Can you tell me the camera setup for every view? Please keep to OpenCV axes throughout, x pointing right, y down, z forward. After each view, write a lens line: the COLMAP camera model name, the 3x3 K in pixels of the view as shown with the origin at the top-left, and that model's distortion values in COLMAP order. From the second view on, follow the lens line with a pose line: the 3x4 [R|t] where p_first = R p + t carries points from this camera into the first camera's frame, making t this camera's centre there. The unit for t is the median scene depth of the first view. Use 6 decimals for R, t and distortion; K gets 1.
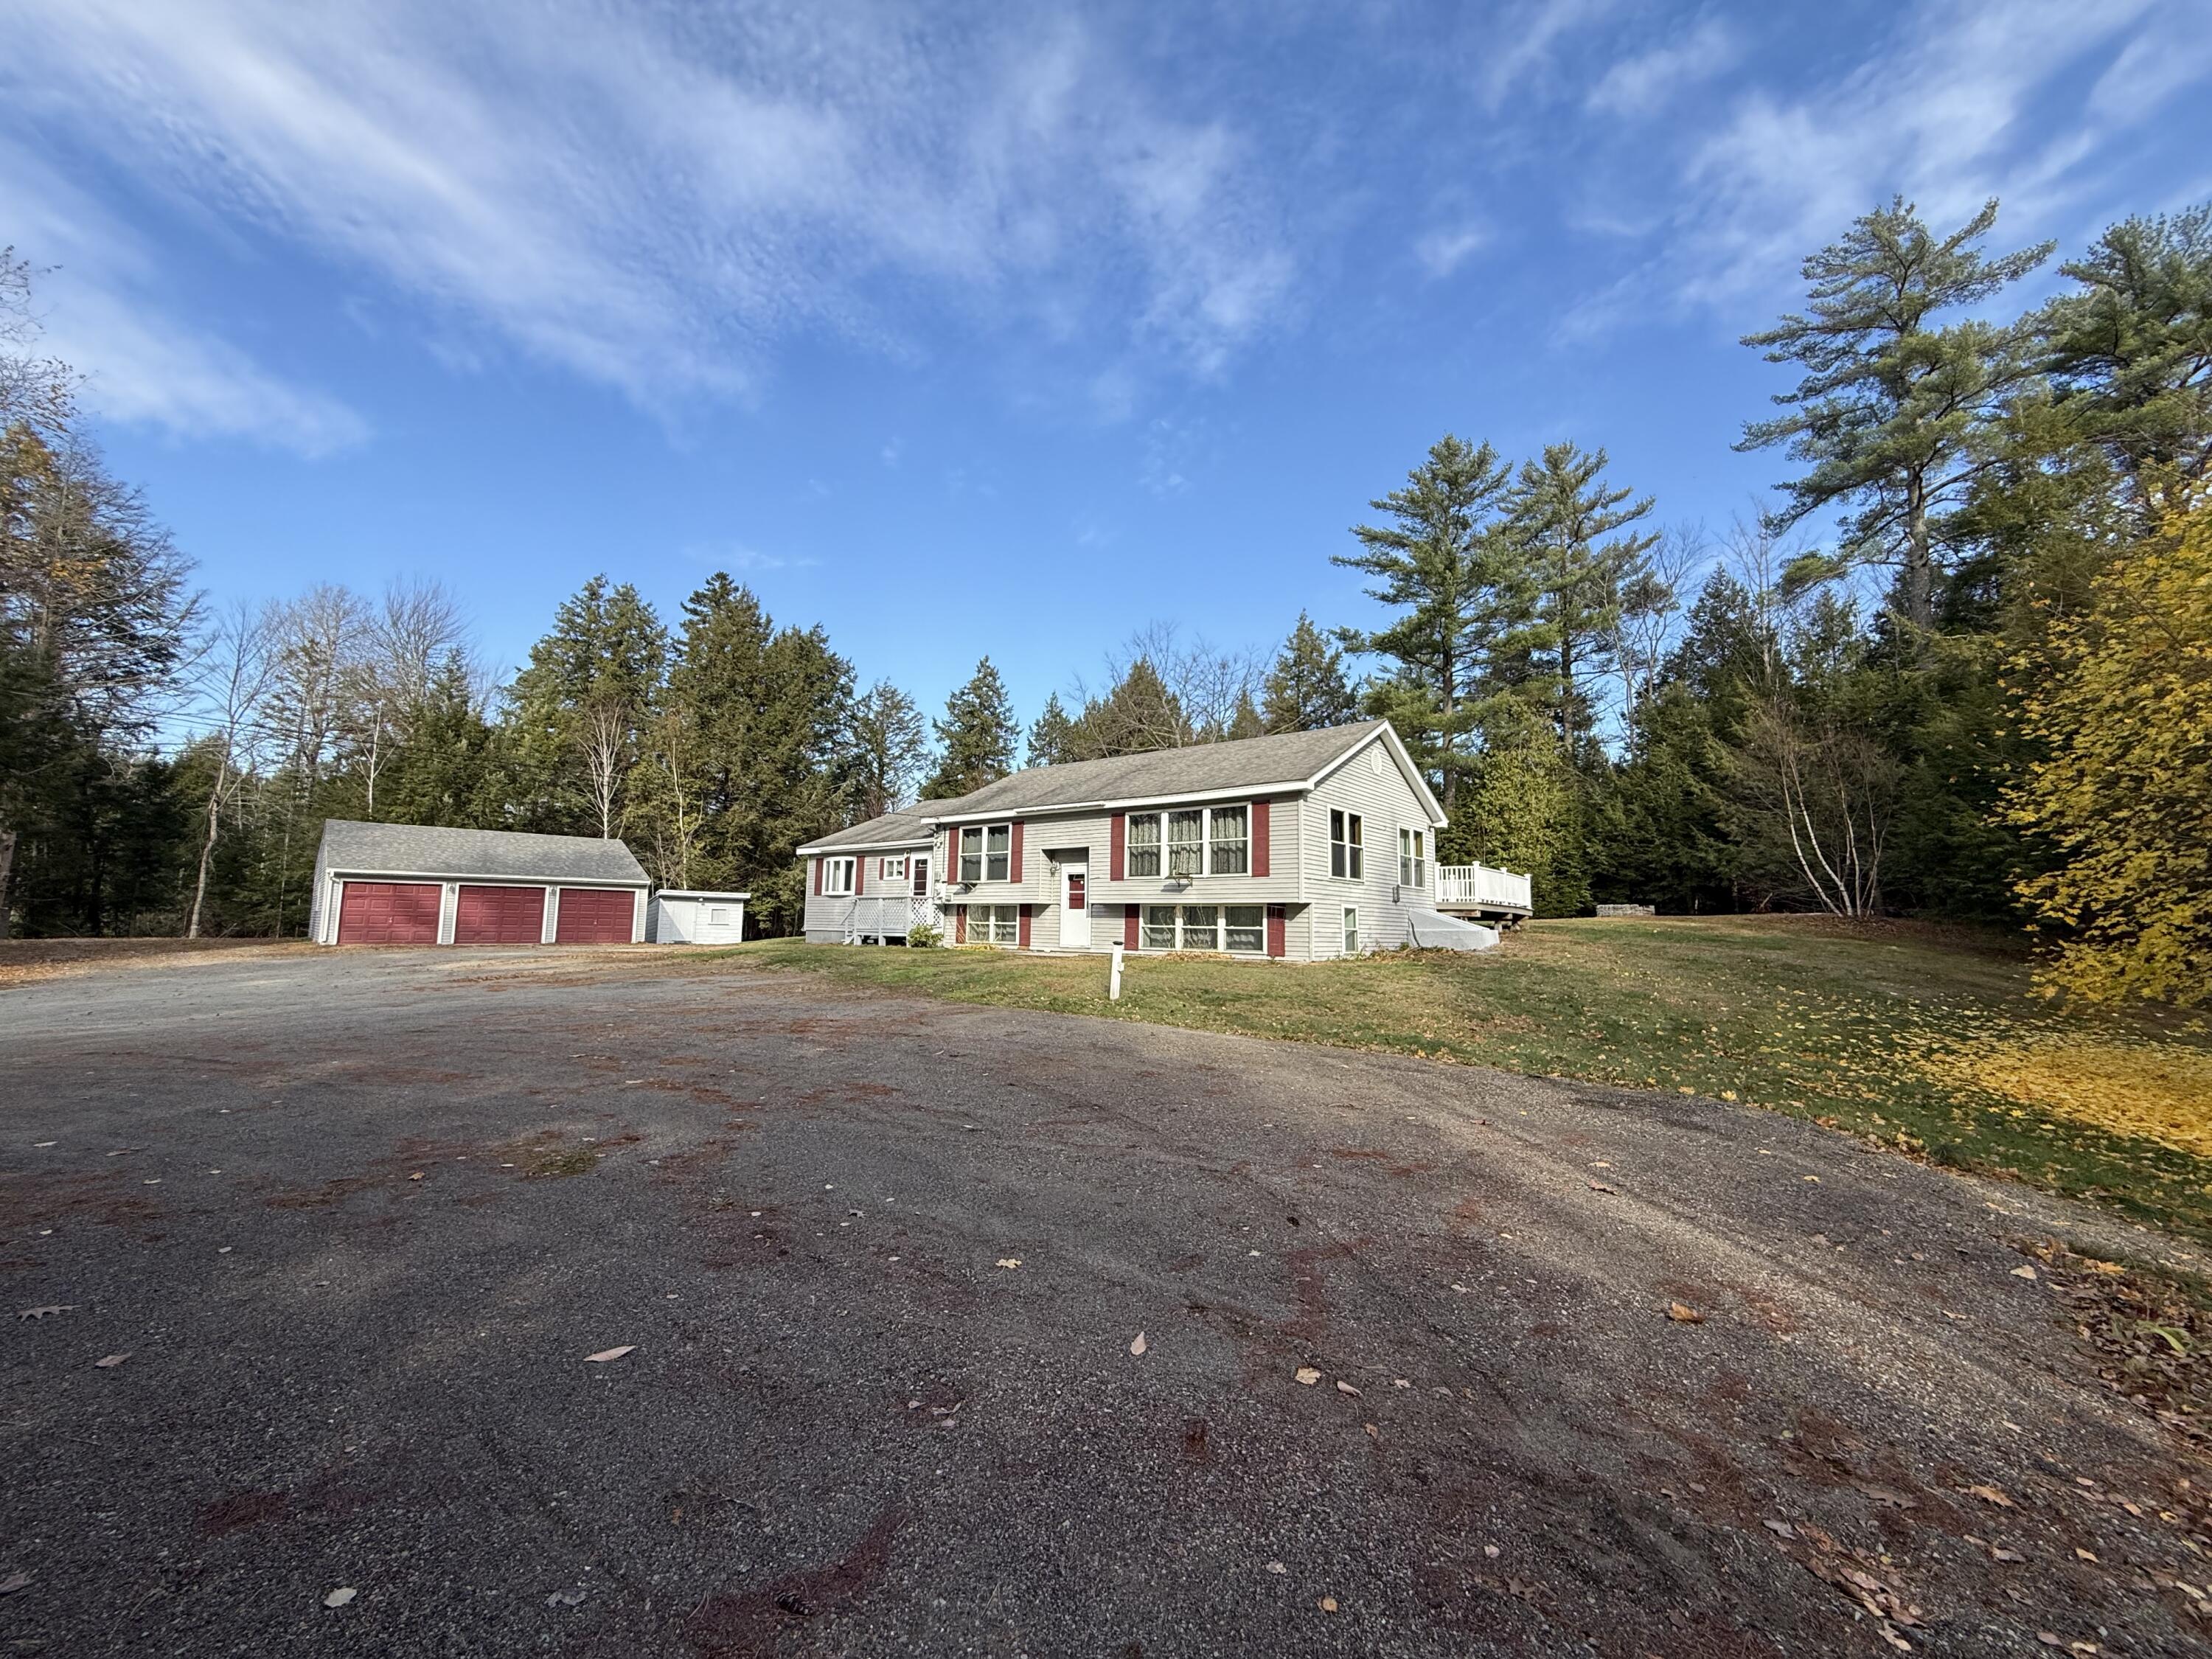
lens RADIAL K [[880.2, 0, 1118.3], [0, 880.2, 822.5], [0, 0, 1]] dist [-0.001202, 0.000070]
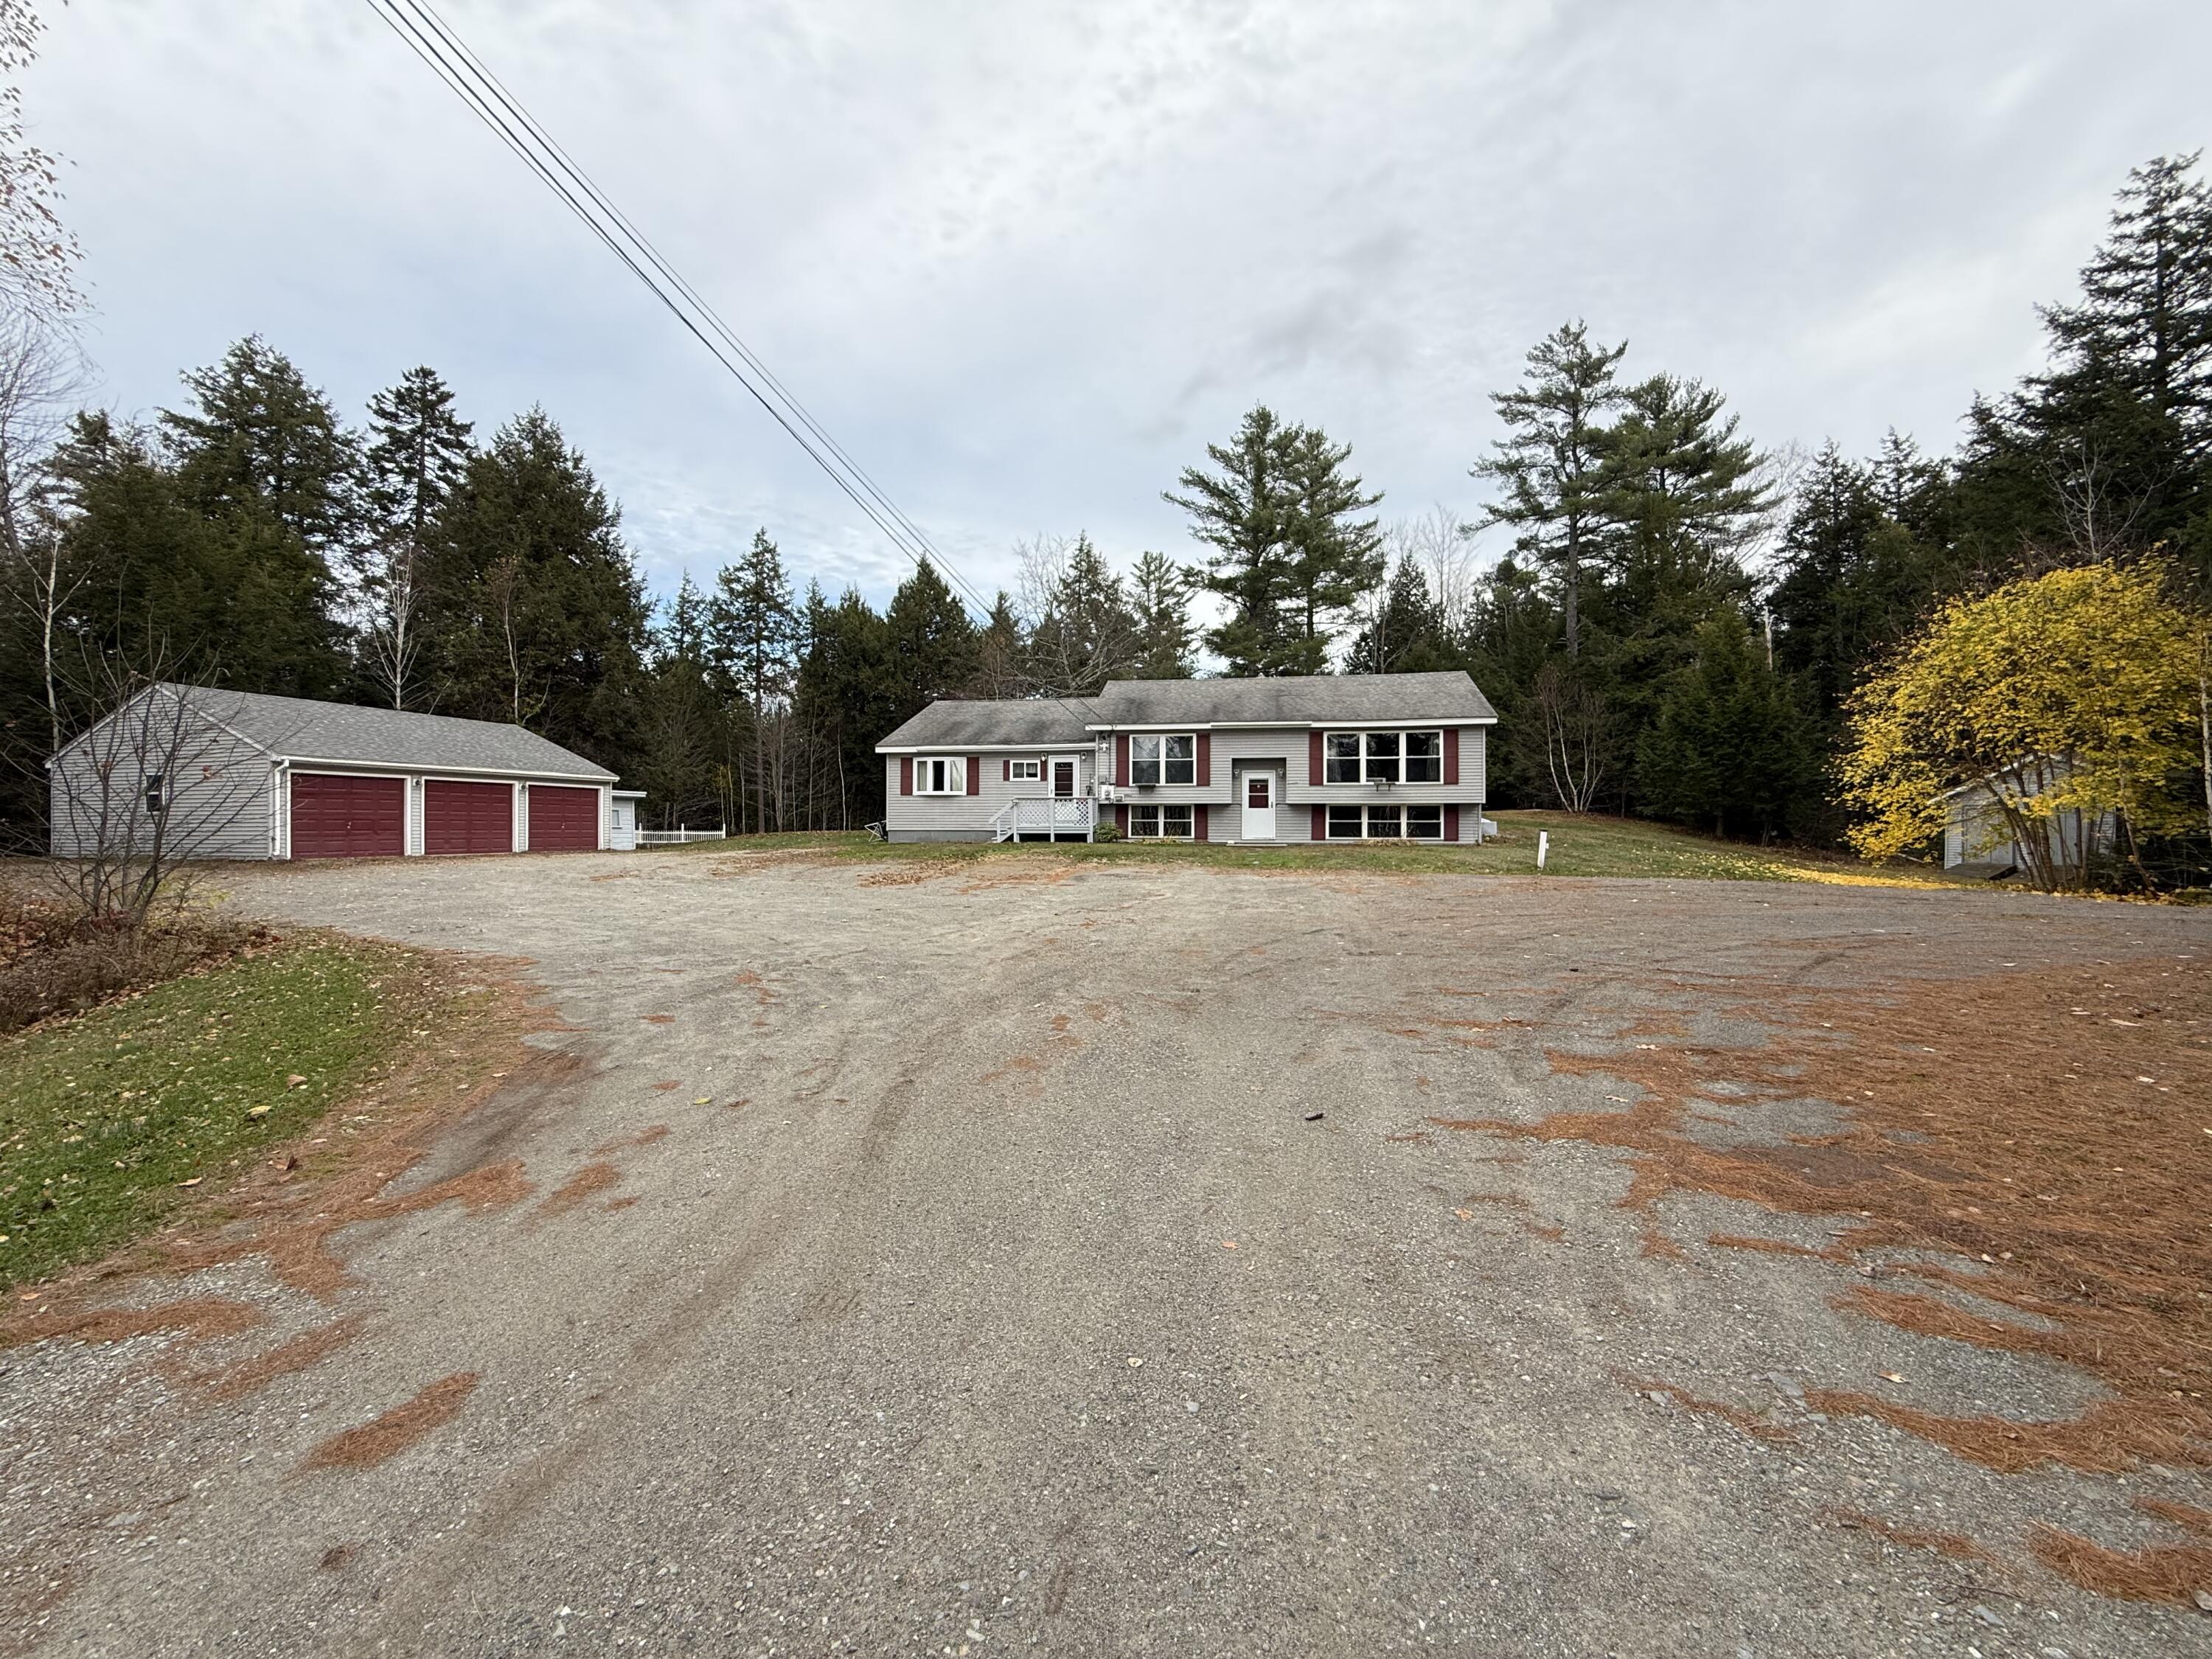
lens RADIAL K [[880.2, 0, 1109.0], [0, 880.2, 831.4], [0, 0, 1]] dist [-0.001202, 0.000070]
pose [[0.870922, -0.016694, 0.491137, -0.738569], [-0.044351, 0.992674, 0.112388, 0.001410], [-0.489416, -0.119664, 0.863801, 0.030686]]
